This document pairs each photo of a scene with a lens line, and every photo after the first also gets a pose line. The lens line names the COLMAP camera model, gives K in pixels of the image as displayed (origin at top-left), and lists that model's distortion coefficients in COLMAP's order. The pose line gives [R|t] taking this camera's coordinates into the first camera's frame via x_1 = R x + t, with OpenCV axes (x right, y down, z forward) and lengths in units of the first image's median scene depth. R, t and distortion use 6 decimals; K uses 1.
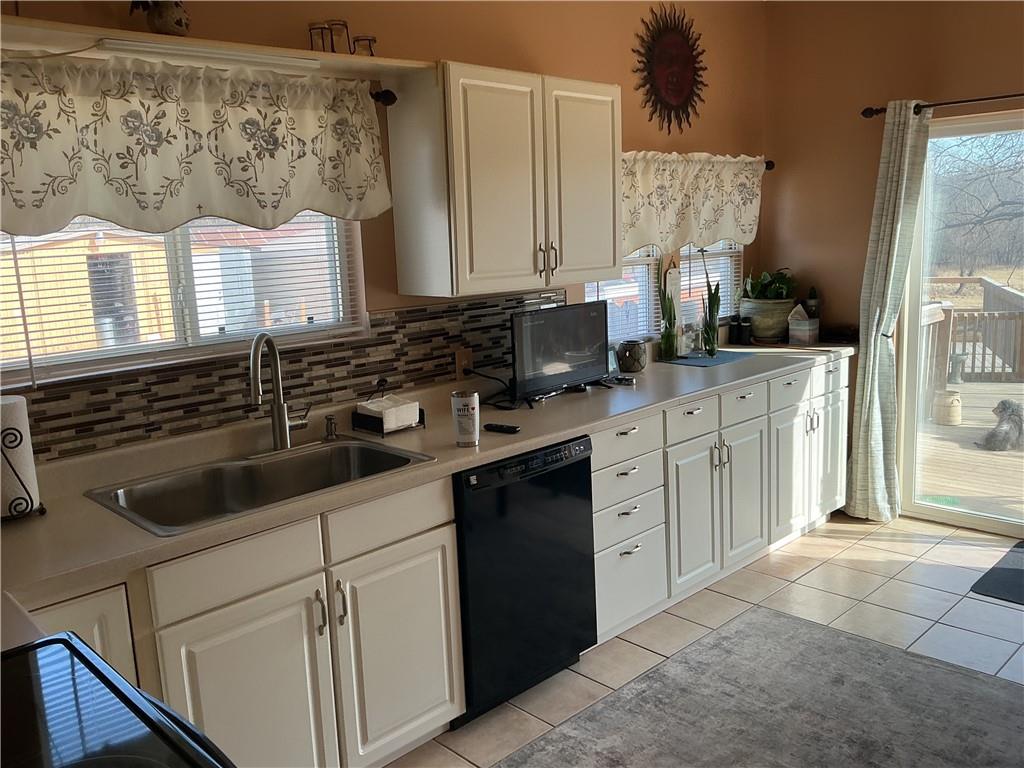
lens RADIAL K [[881.4, 0, 512.0], [0, 881.4, 384.0], [0, 0, 1]] dist [0.180252, -0.333520]
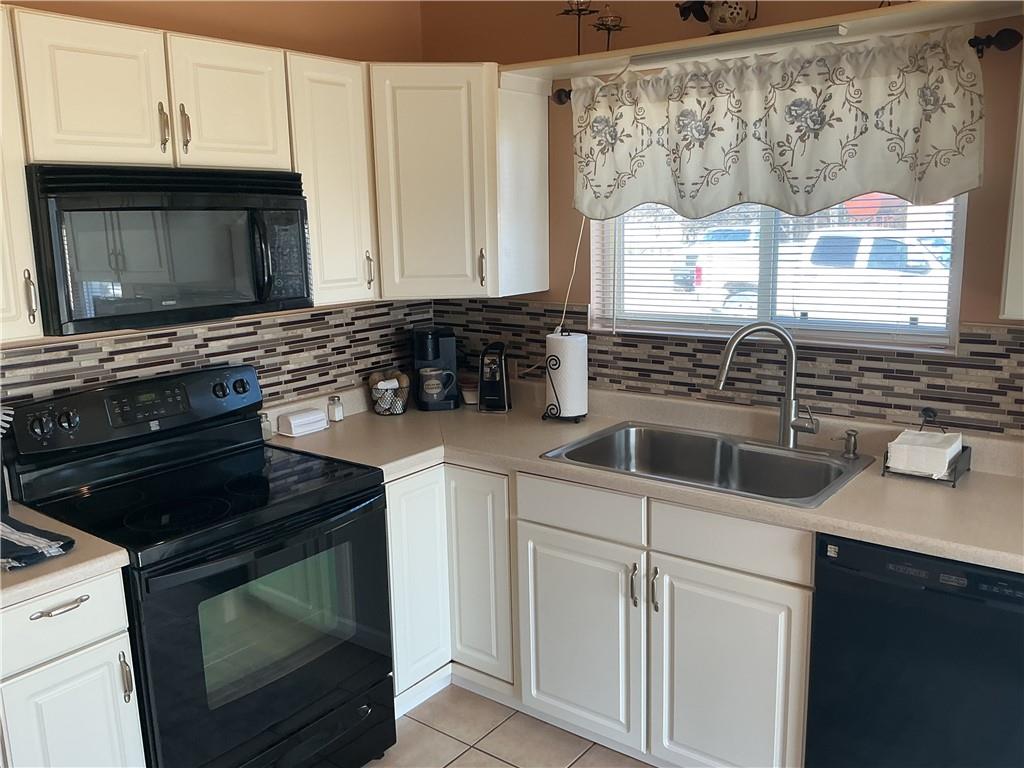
lens RADIAL K [[848.5, 0, 512.0], [0, 848.5, 384.0], [0, 0, 1]] dist [0.139780, -0.306427]
pose [[0.138965, 0.223666, -0.964708, 0.602772], [-0.163177, 0.966016, 0.200464, -0.134392], [0.976761, 0.129561, 0.170740, 0.575076]]
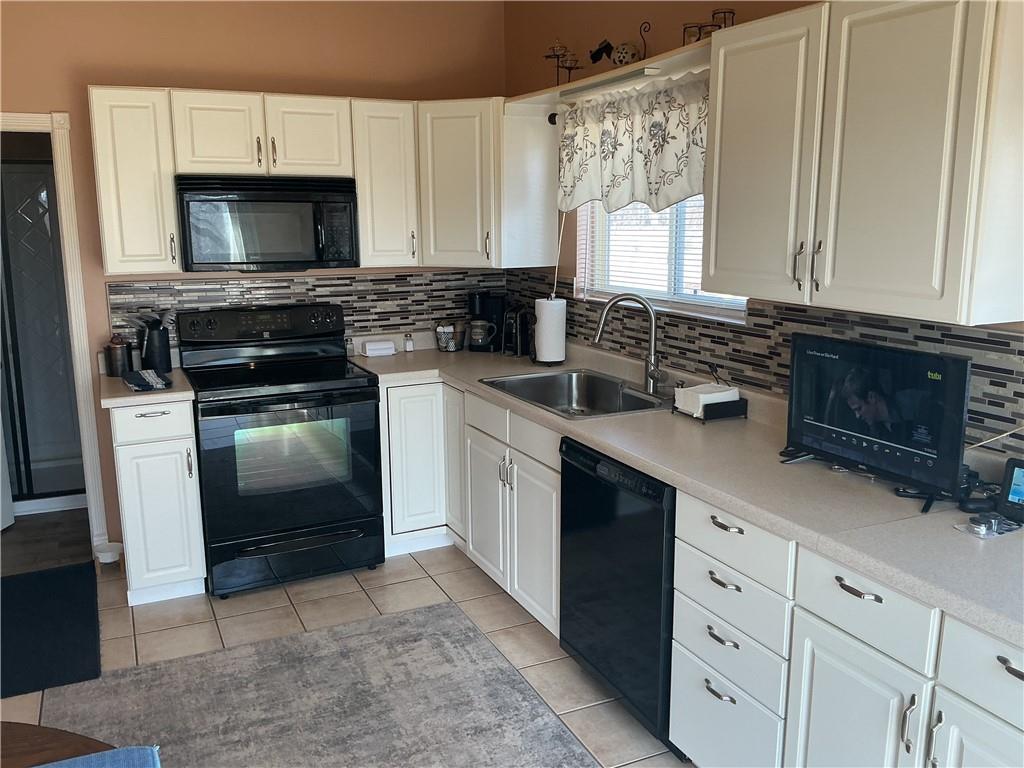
lens RADIAL K [[848.5, 0, 512.0], [0, 848.5, 384.0], [0, 0, 1]] dist [0.139780, -0.306427]
pose [[-0.324646, 0.224923, -0.918703, 0.925583], [-0.152175, 0.946238, 0.285440, -0.255660], [0.933514, 0.232470, -0.272965, 1.198852]]
